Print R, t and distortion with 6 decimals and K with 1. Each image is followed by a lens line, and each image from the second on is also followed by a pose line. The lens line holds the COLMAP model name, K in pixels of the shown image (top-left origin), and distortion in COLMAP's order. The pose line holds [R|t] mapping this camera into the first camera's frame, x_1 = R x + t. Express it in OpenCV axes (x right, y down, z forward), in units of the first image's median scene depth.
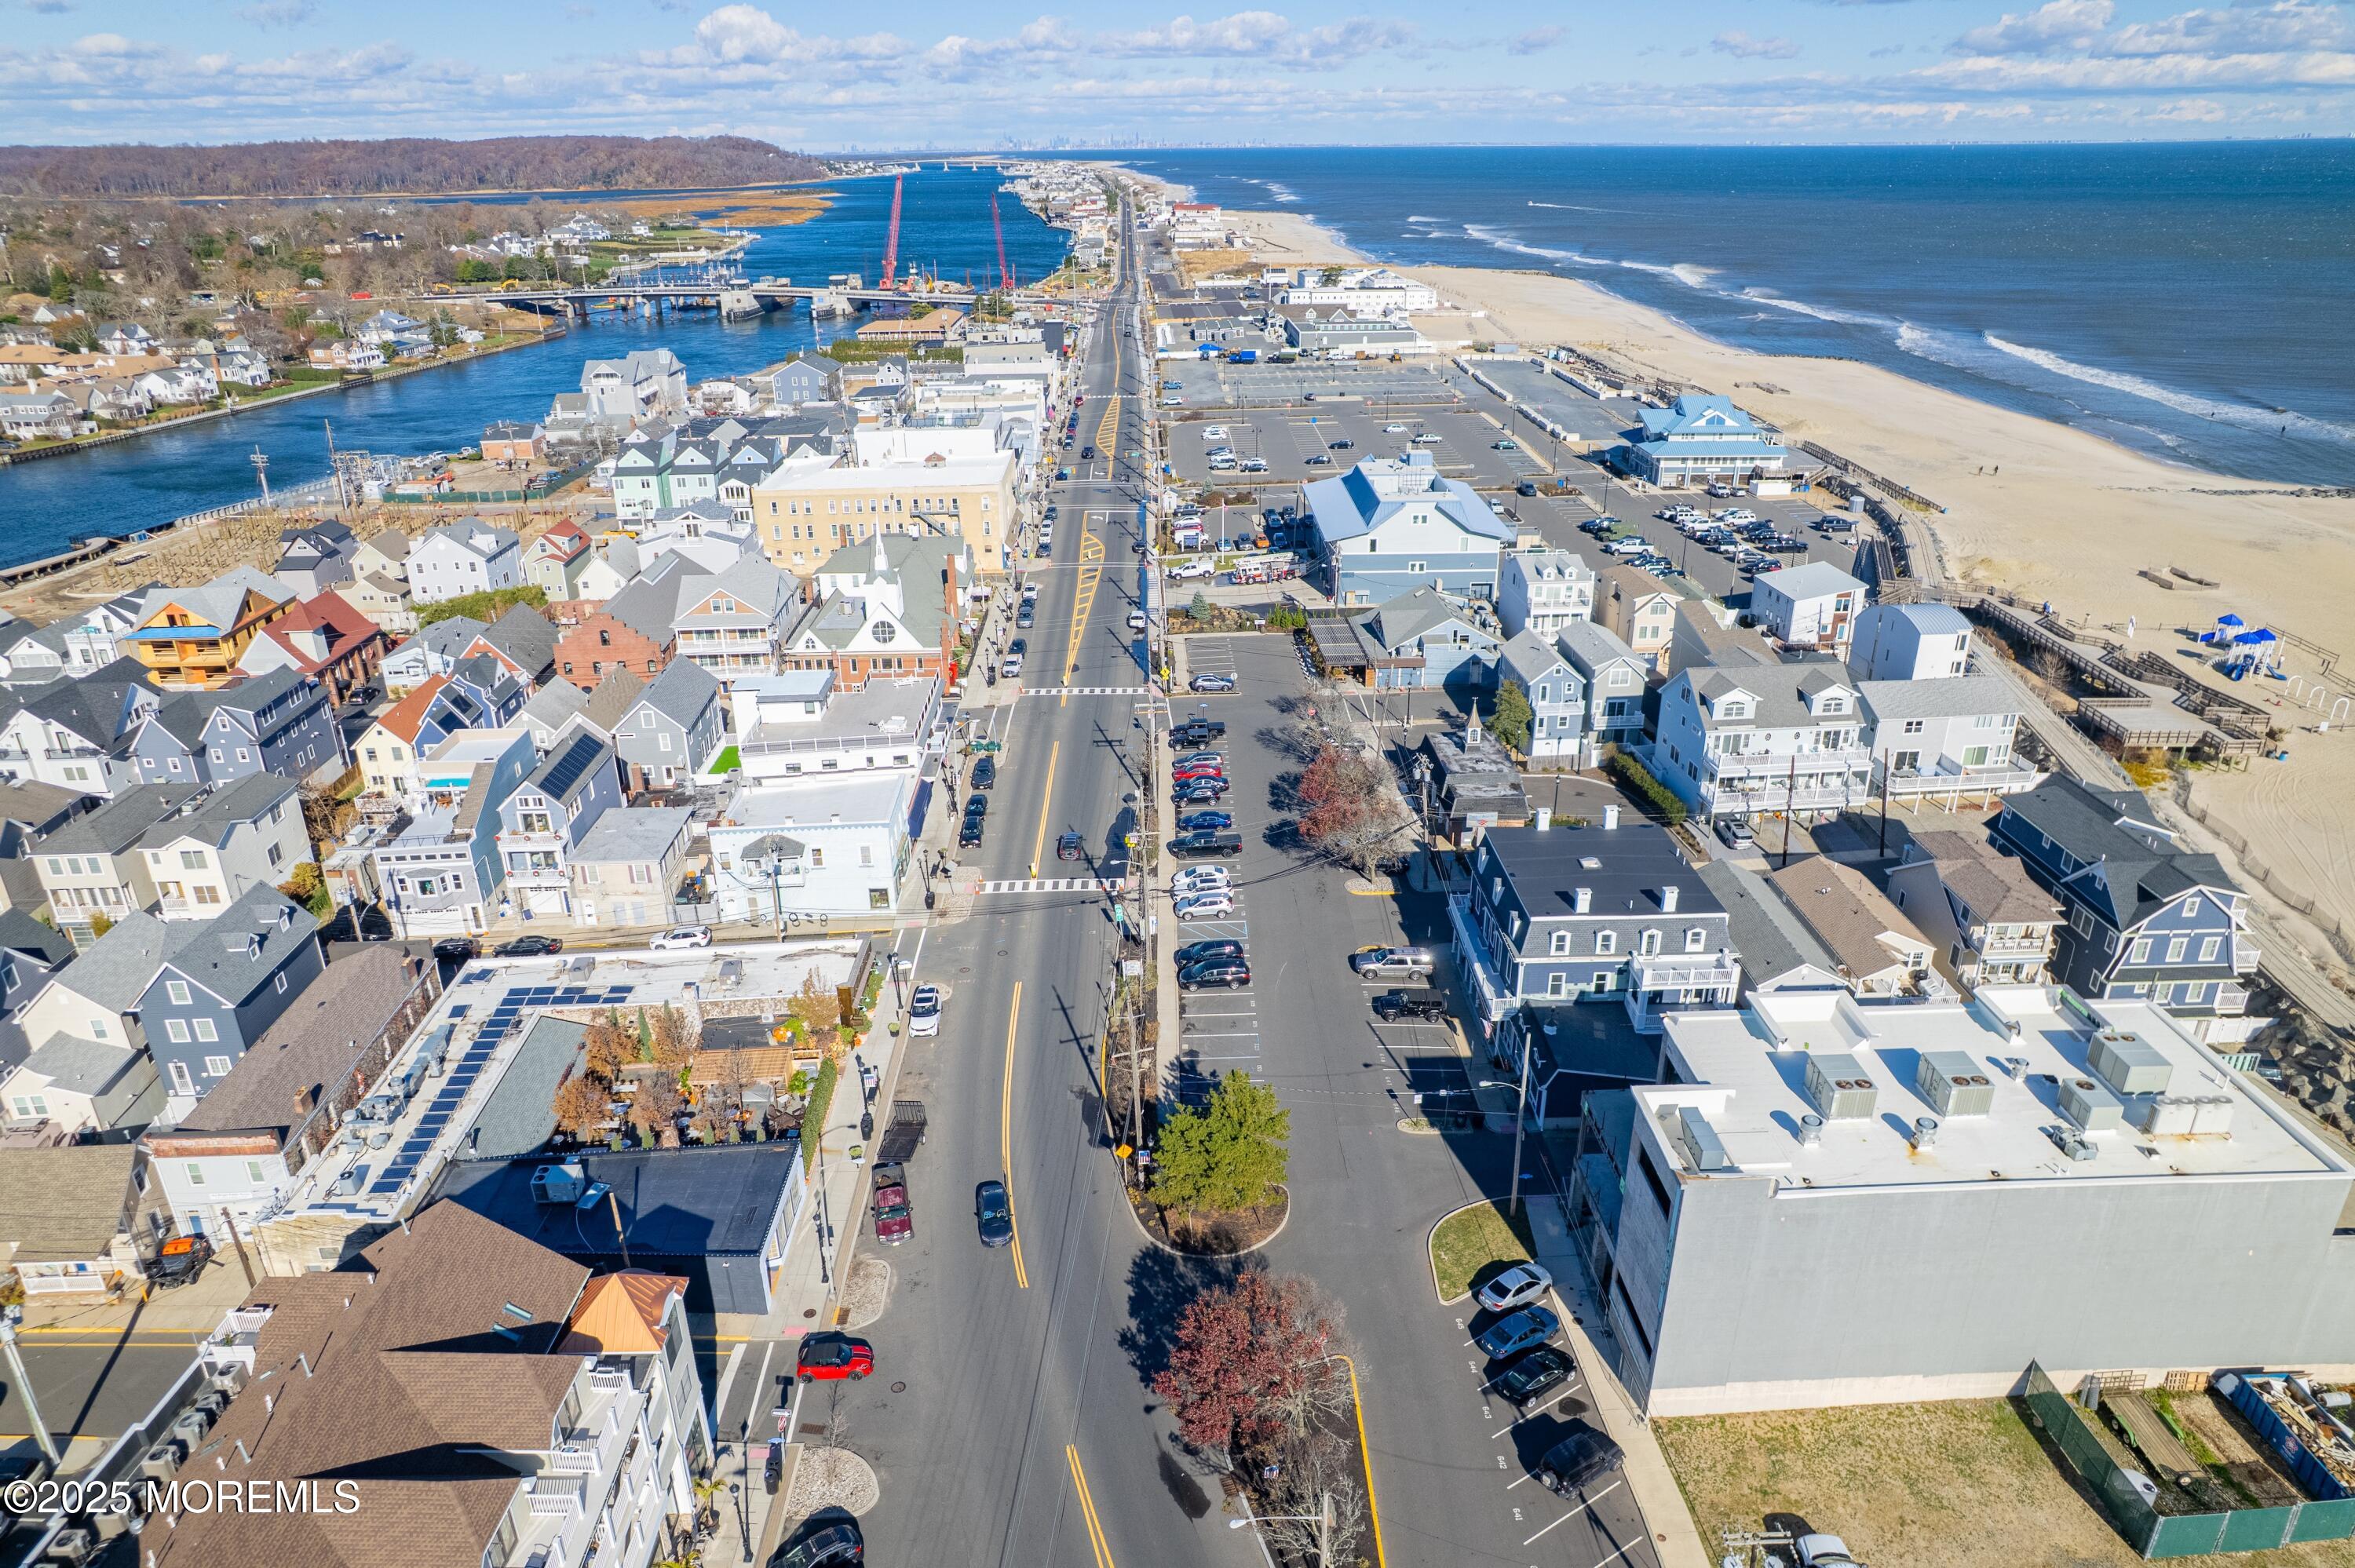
lens RADIAL K [[1511.4, 0, 1172.0], [0, 1511.4, 815.9], [0, 0, 1]] dist [-0.079428, 0.070473]
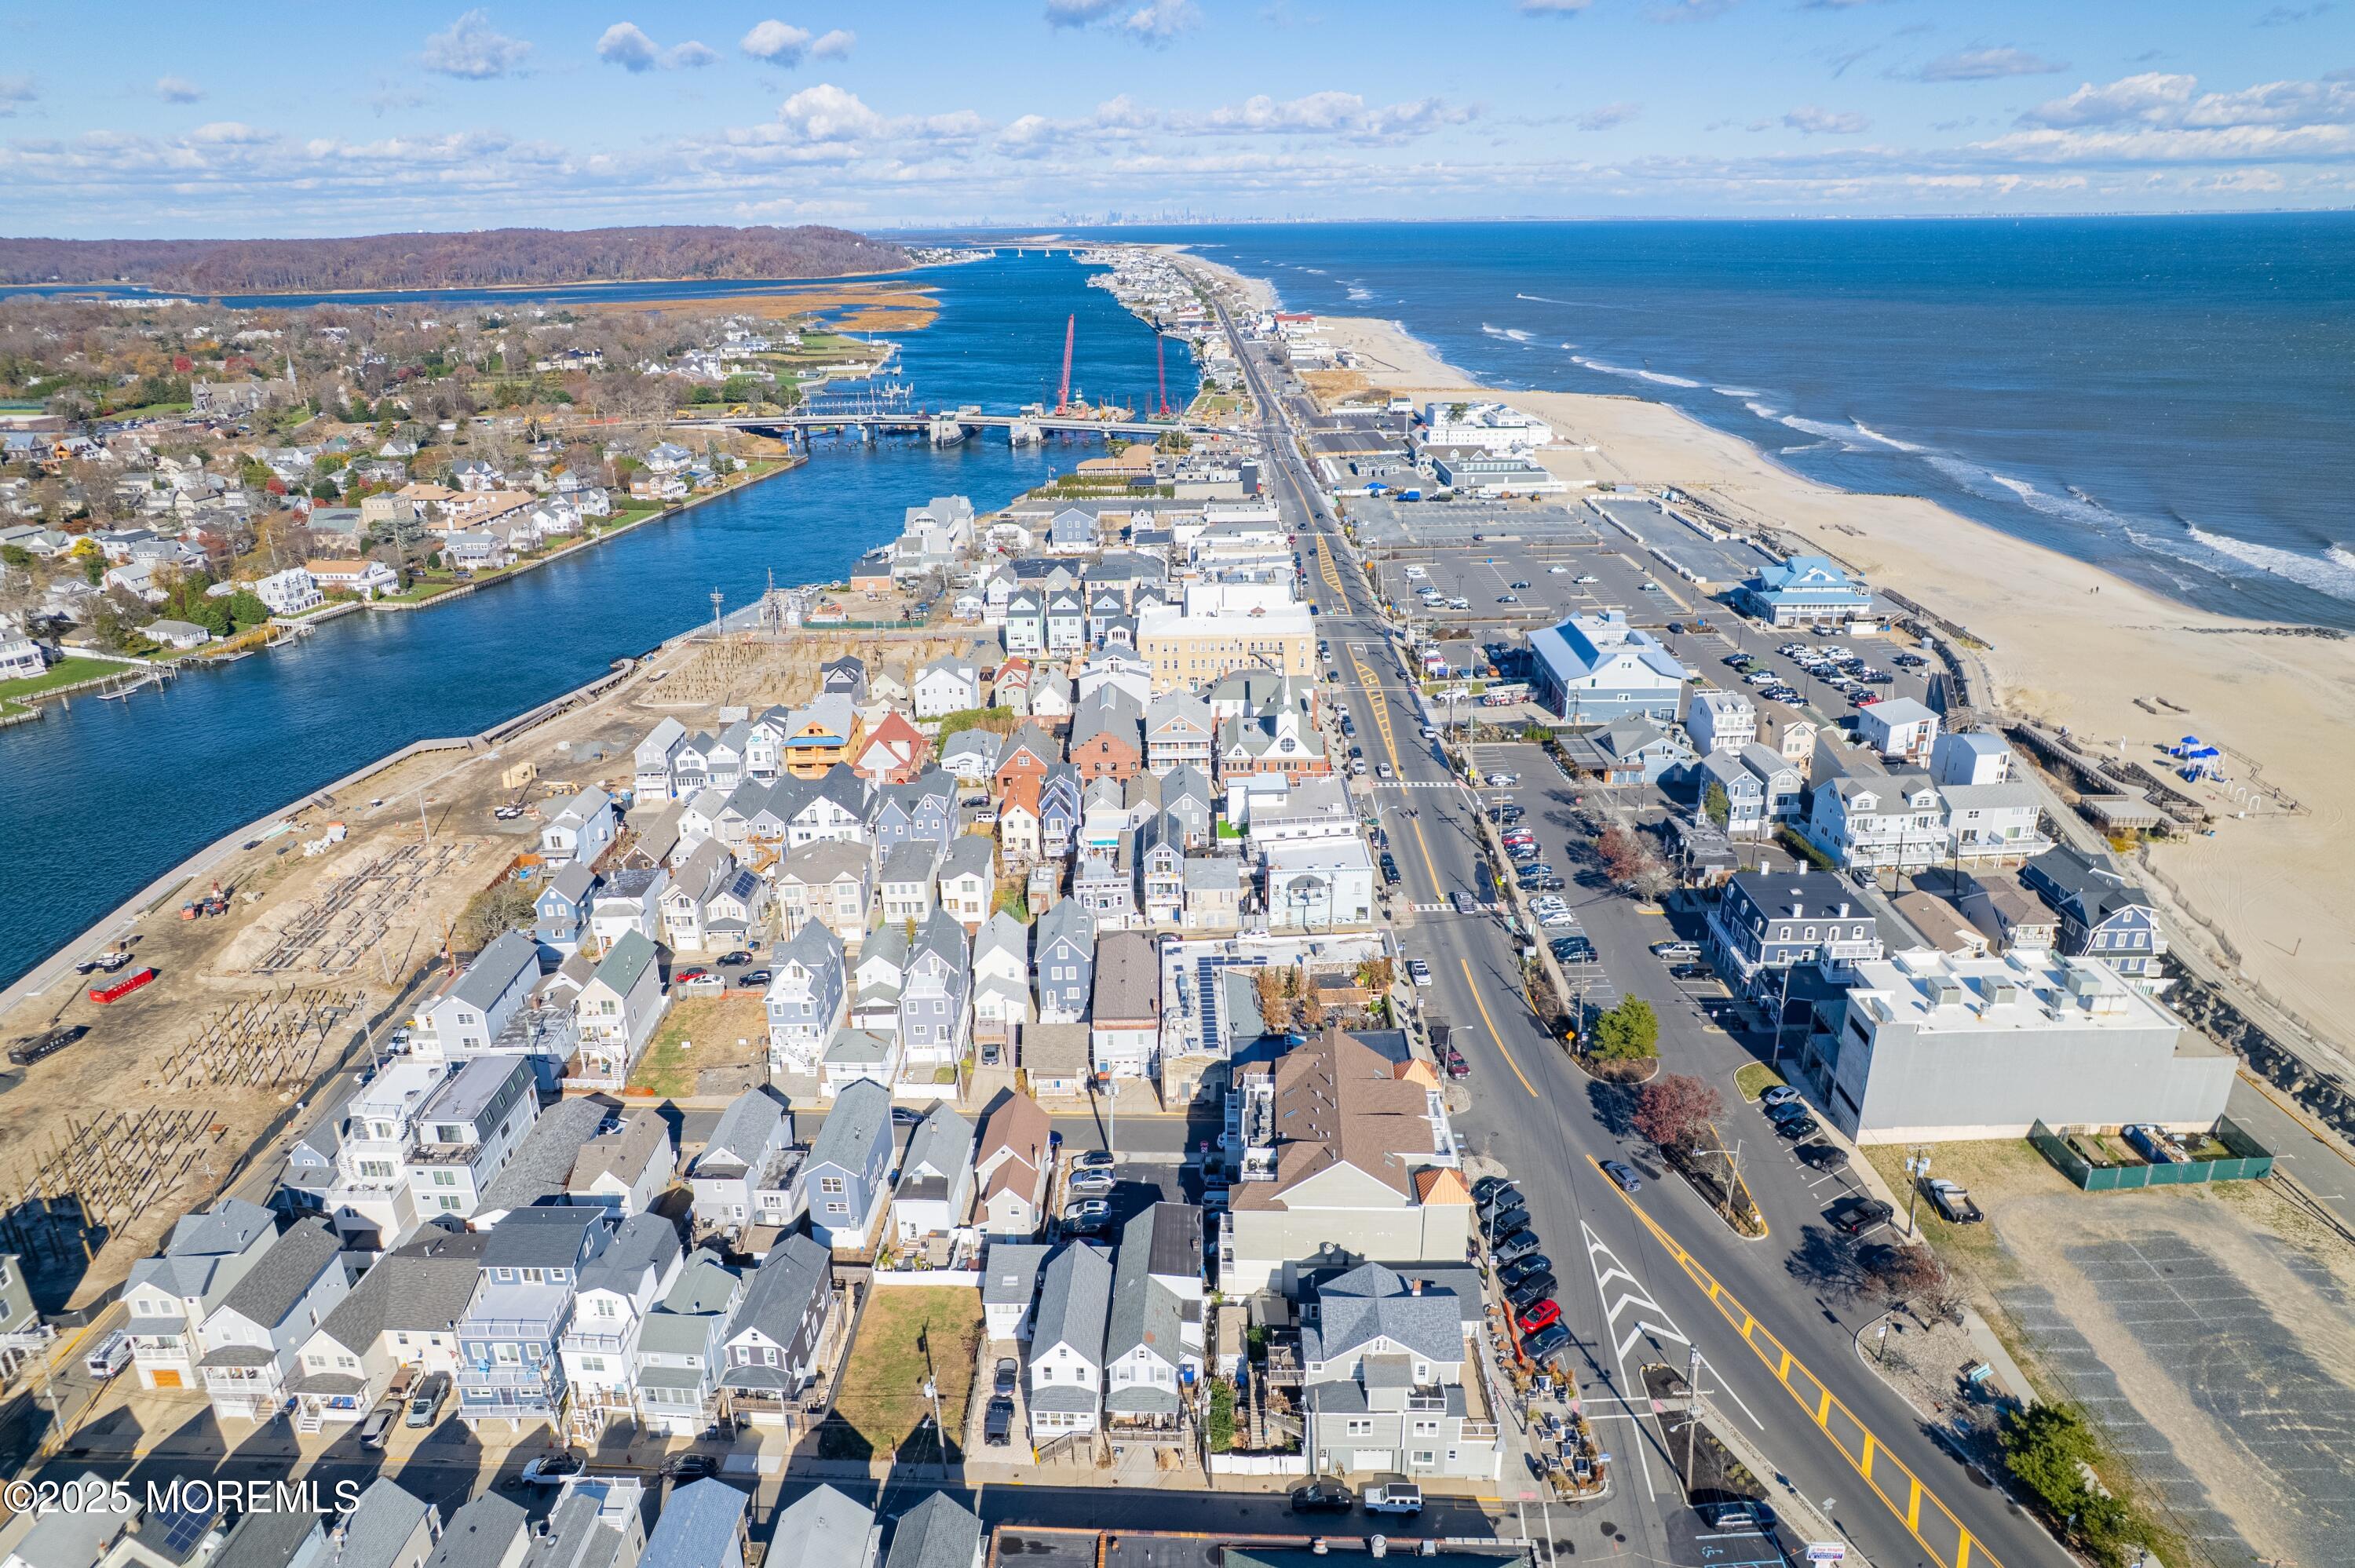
lens RADIAL K [[1511.4, 0, 1172.0], [0, 1511.4, 815.9], [0, 0, 1]] dist [-0.079428, 0.070473]
pose [[0.999558, 0.007128, -0.028858, -0.261360], [-0.008327, 0.999098, -0.041631, 0.013027], [0.028535, 0.041853, 0.998716, -0.511059]]
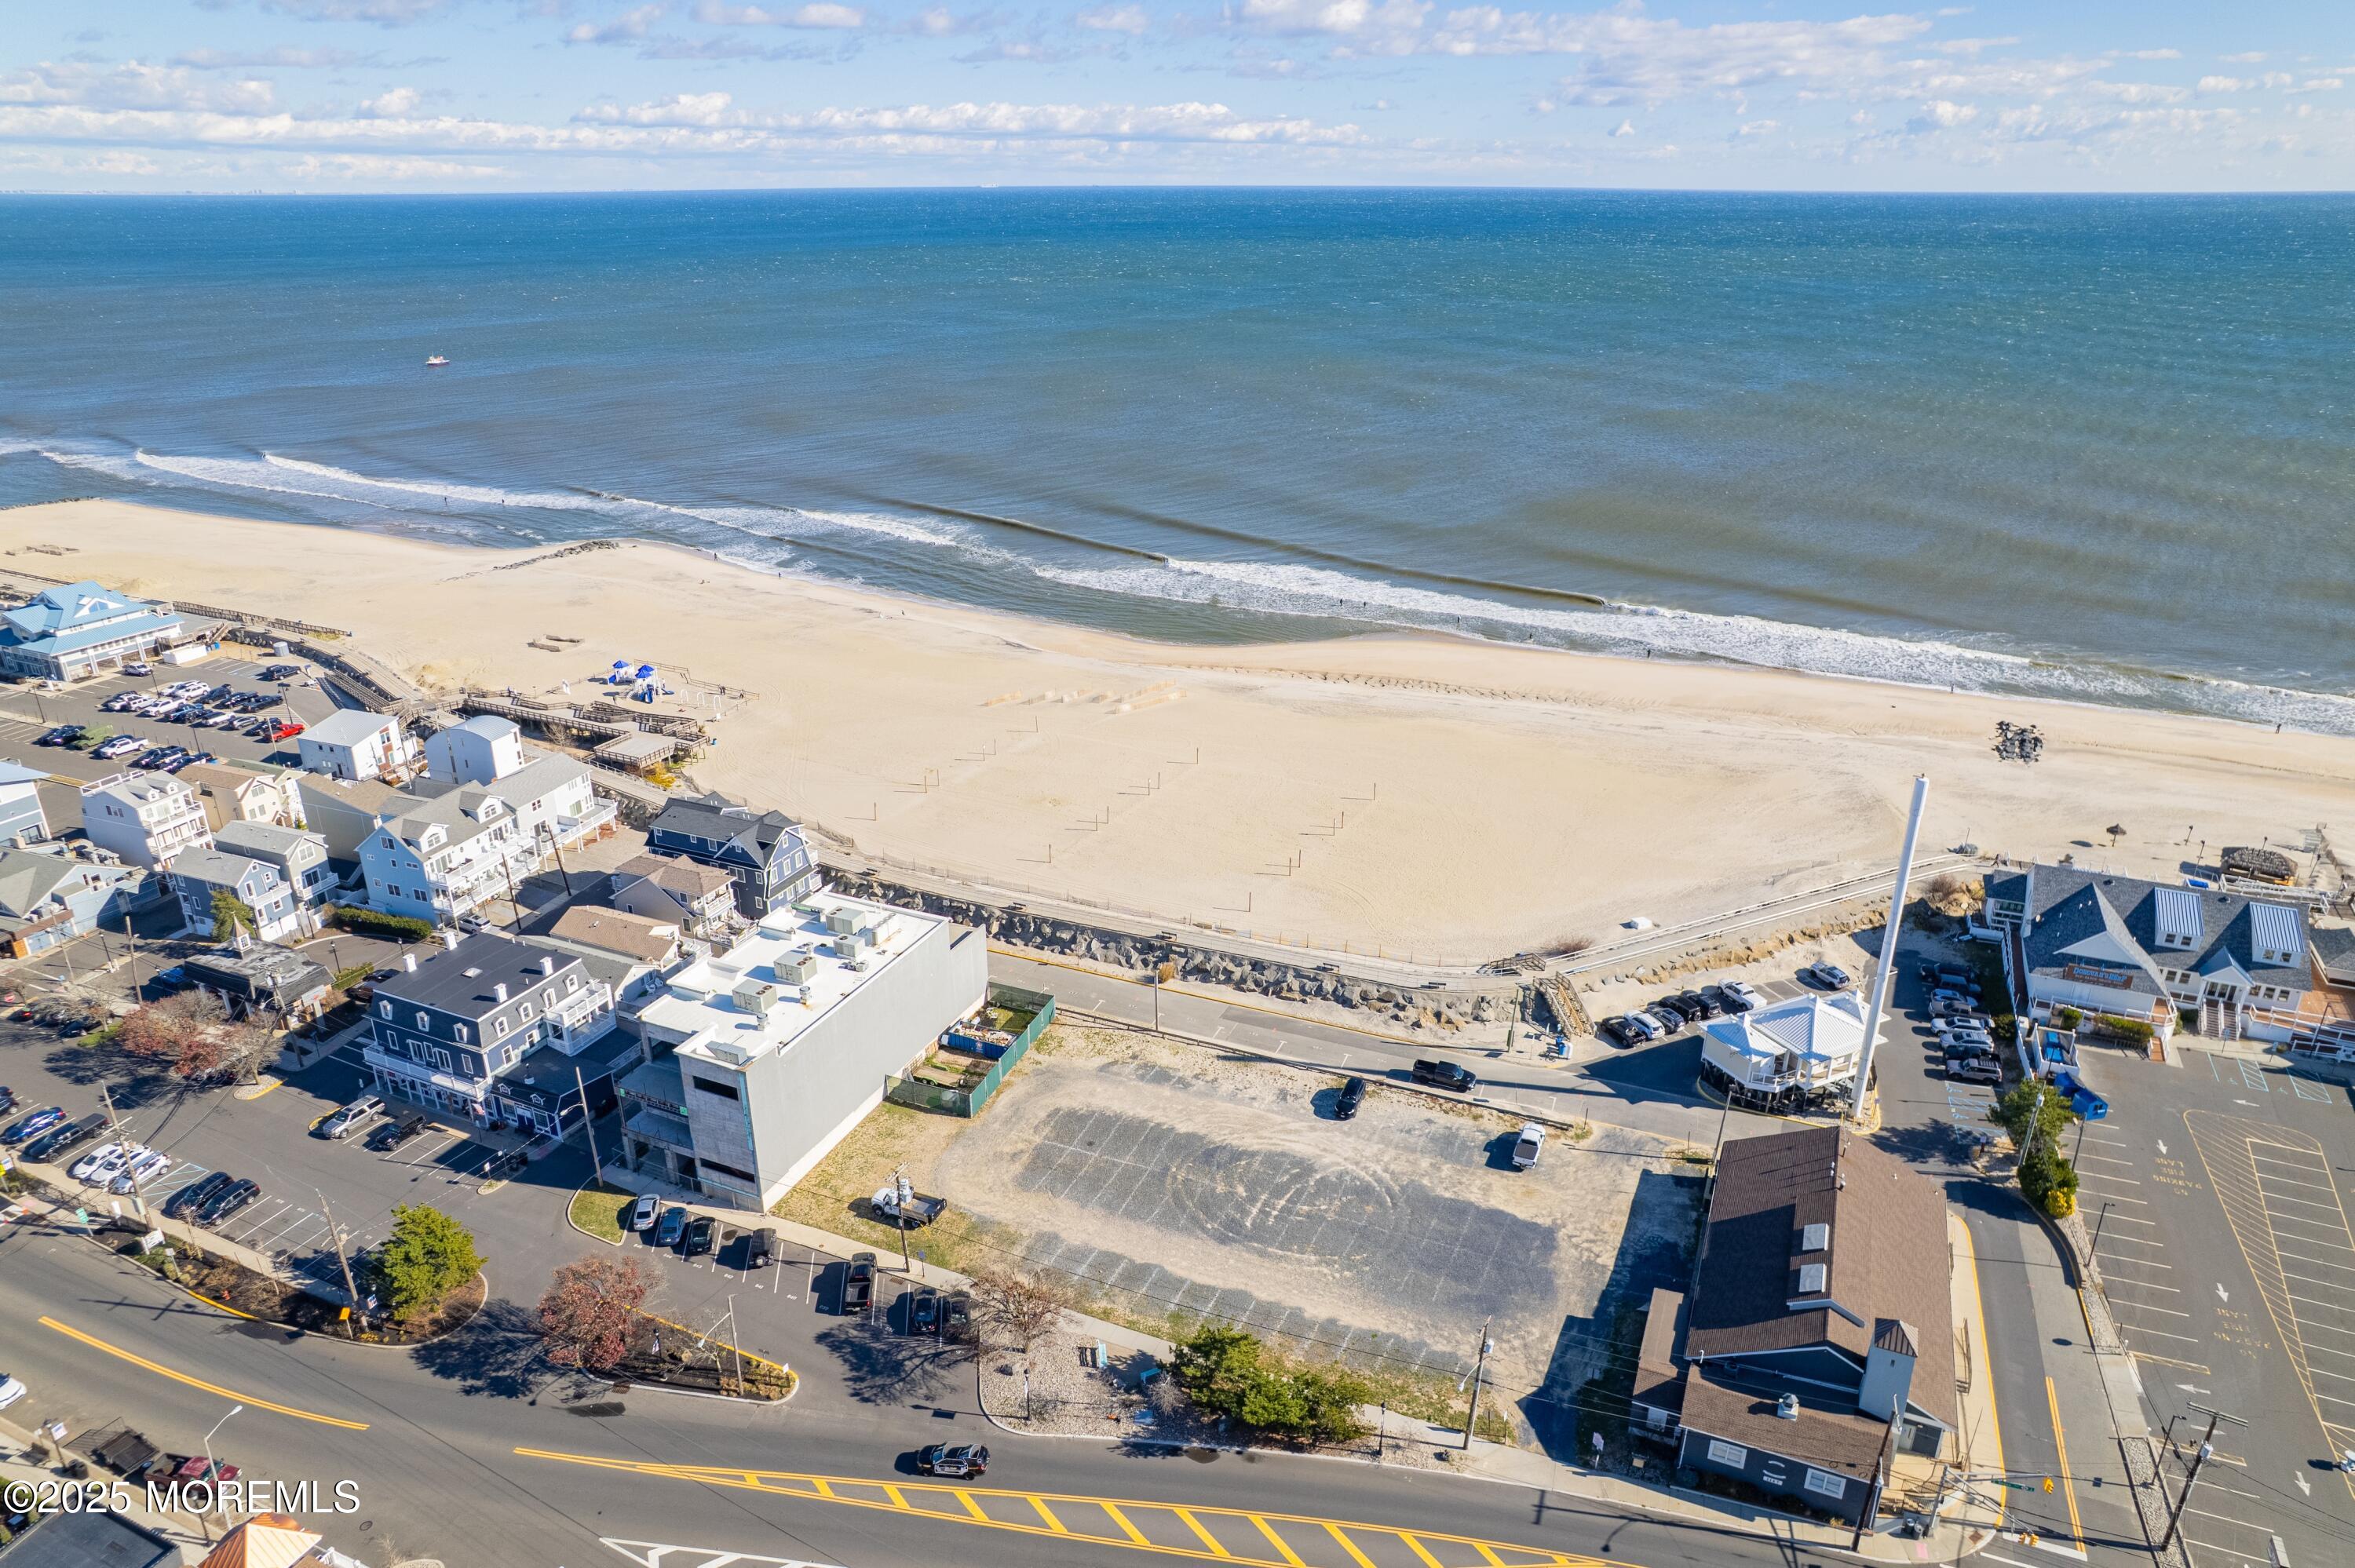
lens RADIAL K [[1511.4, 0, 1172.0], [0, 1511.4, 815.9], [0, 0, 1]] dist [-0.079428, 0.070473]
pose [[0.429461, -0.343831, 0.835071, -0.337425], [0.367704, 0.911142, 0.186049, -0.073600], [-0.824838, 0.227158, 0.517728, -0.176066]]
